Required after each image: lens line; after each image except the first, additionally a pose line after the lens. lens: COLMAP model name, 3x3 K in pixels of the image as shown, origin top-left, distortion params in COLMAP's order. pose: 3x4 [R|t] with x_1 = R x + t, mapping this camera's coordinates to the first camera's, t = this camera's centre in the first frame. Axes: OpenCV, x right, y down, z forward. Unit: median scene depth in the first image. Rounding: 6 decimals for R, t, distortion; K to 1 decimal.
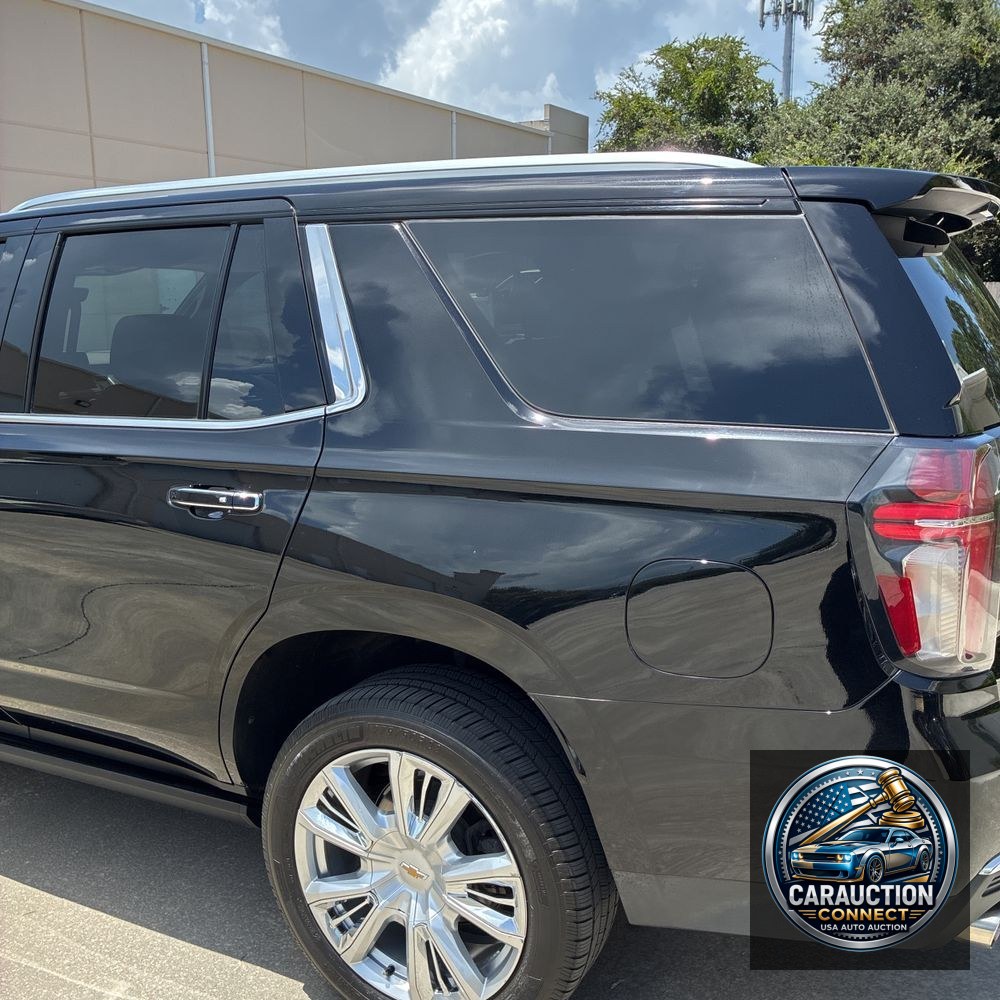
lens RADIAL K [[1025.9, 0, 493.9], [0, 1025.9, 495.1], [0, 0, 1]] dist [-0.012425, 0.017843]
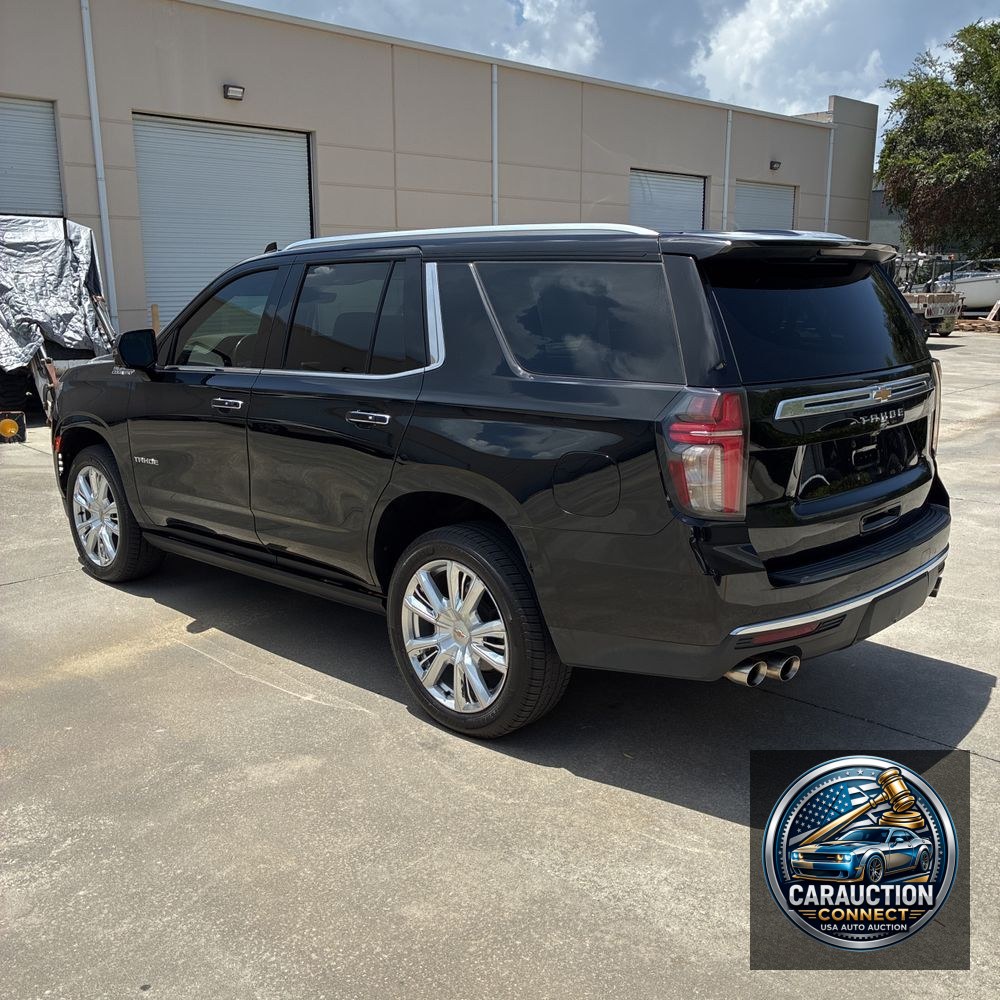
lens RADIAL K [[1017.2, 0, 504.6], [0, 1017.2, 494.1], [0, 0, 1]] dist [0.019121, -0.006383]
pose [[0.961375, 0.057544, -0.269158, 0.432680], [-0.054709, 0.998340, 0.018027, 0.089940], [0.269748, -0.002605, 0.962927, -0.630616]]
